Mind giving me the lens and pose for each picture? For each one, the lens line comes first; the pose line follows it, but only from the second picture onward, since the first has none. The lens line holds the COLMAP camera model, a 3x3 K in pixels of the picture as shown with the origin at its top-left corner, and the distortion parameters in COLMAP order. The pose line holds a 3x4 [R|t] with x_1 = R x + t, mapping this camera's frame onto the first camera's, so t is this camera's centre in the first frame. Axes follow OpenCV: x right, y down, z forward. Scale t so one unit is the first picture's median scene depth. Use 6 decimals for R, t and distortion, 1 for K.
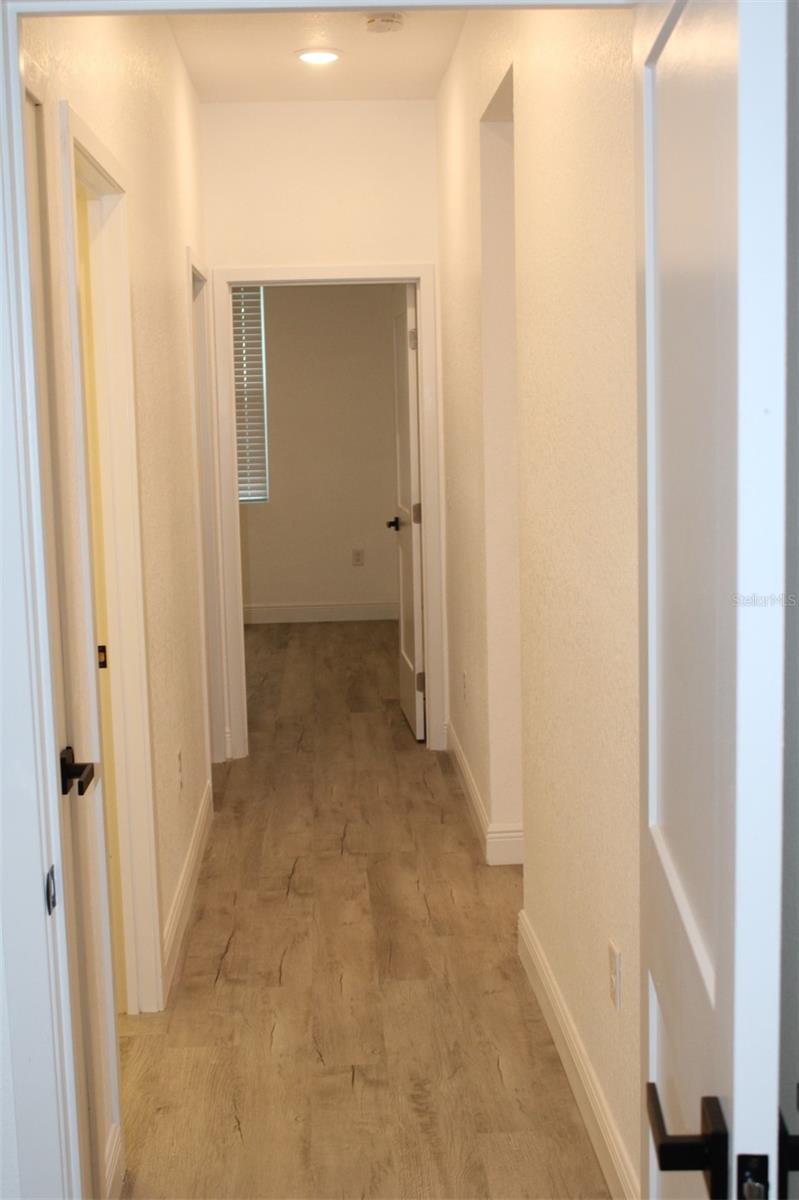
lens RADIAL K [[1577.2, 0, 399.3], [0, 1577.2, 600.2], [0, 0, 1]] dist [-0.038727, 0.000000]
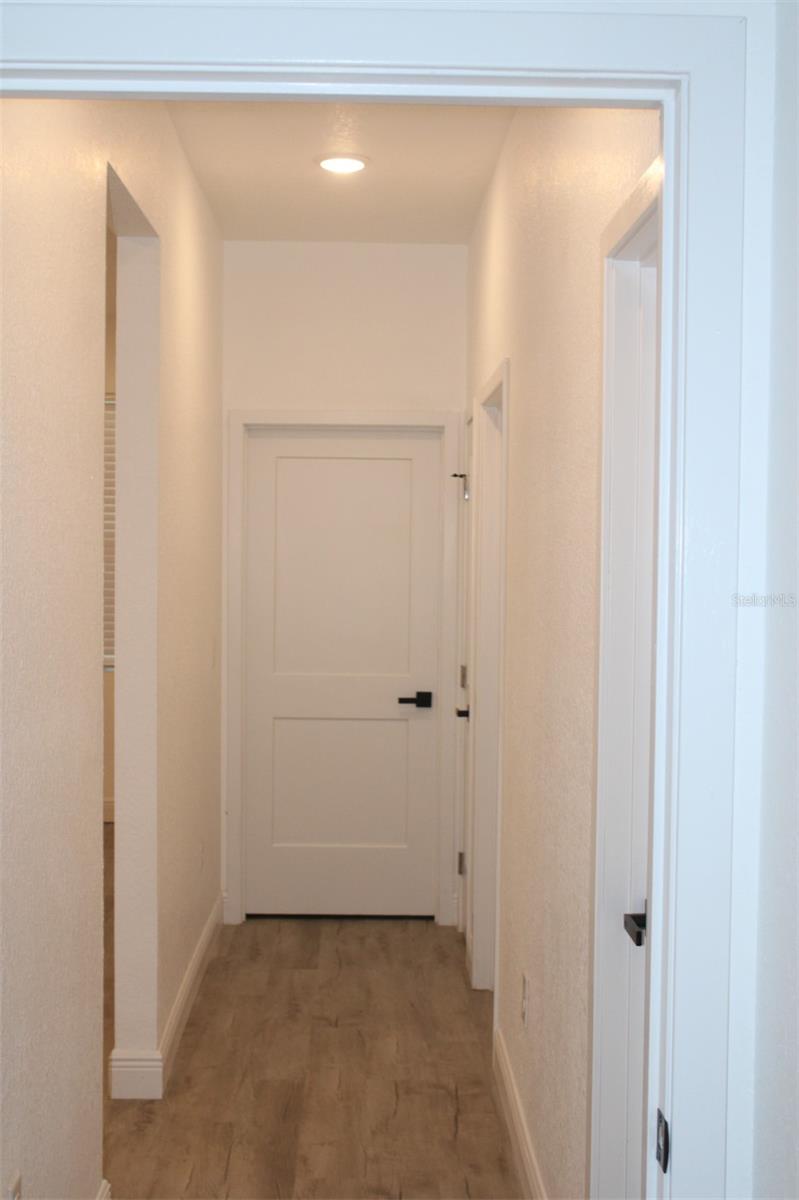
lens RADIAL K [[1577.2, 0, 399.5], [0, 1577.2, 600.0], [0, 0, 1]] dist [-0.038727, 0.000000]
pose [[-0.999509, 0.012157, 0.028878, -0.112308], [0.016642, 0.986887, 0.160553, -0.256321], [-0.026548, 0.160954, -0.986605, 1.992529]]
